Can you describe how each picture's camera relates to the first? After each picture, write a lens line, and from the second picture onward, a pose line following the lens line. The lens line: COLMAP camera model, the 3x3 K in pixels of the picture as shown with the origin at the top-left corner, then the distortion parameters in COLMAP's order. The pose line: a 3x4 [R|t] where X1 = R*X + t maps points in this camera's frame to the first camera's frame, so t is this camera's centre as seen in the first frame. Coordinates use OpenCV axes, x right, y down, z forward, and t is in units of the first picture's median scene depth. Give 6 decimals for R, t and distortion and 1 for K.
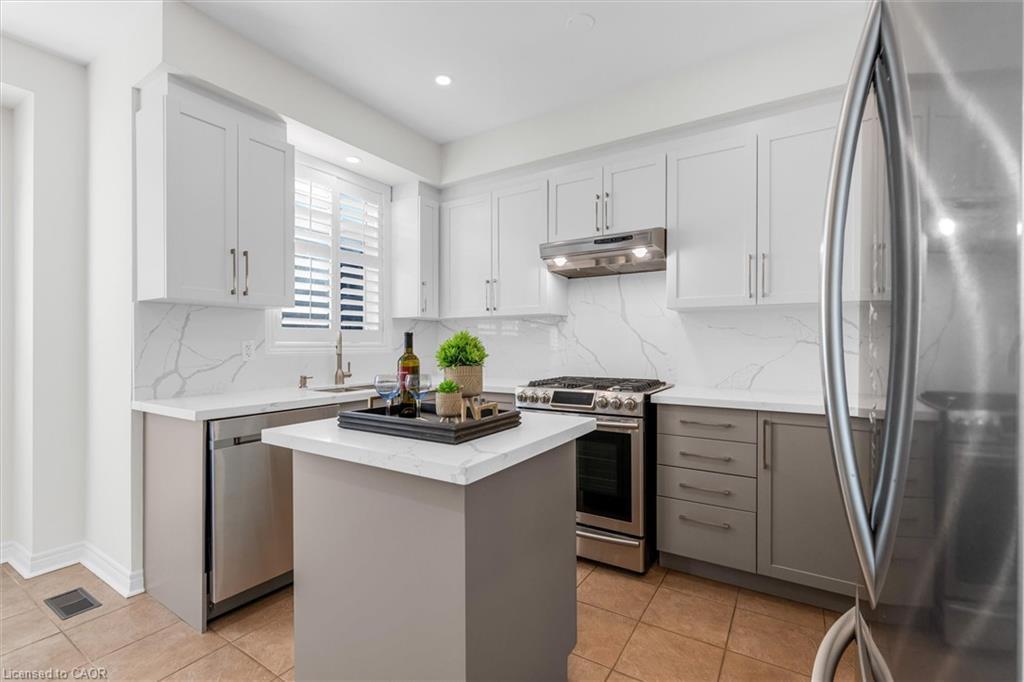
lens RADIAL K [[449.4, 0, 506.2], [0, 449.4, 344.8], [0, 0, 1]] dist [0.000611, 0.000037]
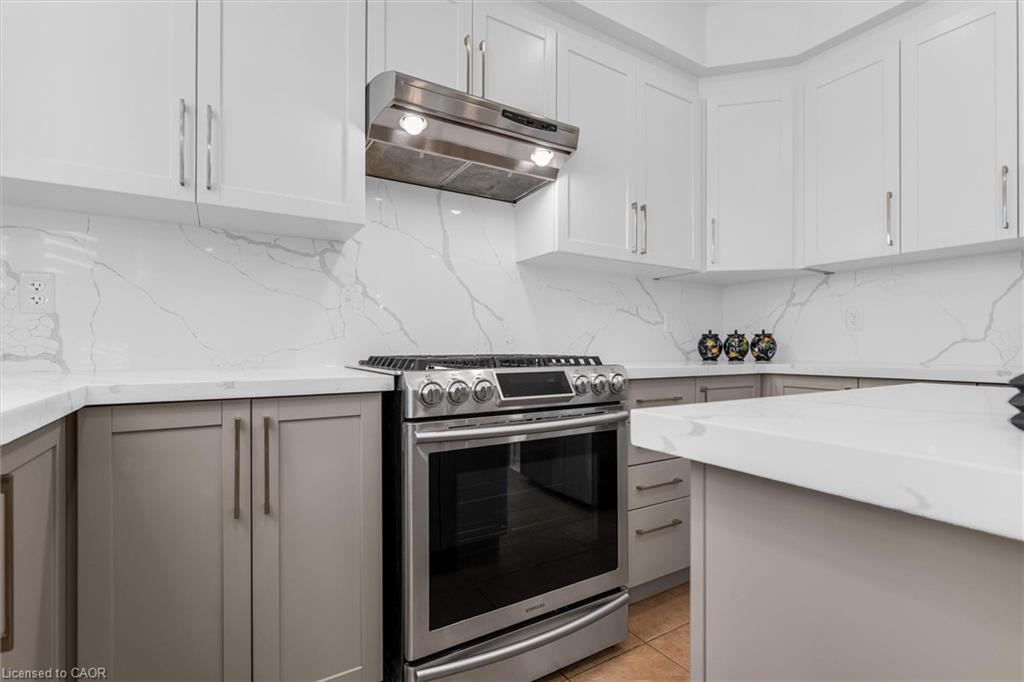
lens RADIAL K [[480.0, 0, 512.0], [0, 480.0, 341.0], [0, 0, 1]] dist [0.001742, 0.000106]
pose [[0.415782, 0.014556, 0.909348, -0.316131], [-0.002093, 0.999885, -0.015049, 0.063627], [-0.909462, 0.004354, 0.415765, 0.656008]]
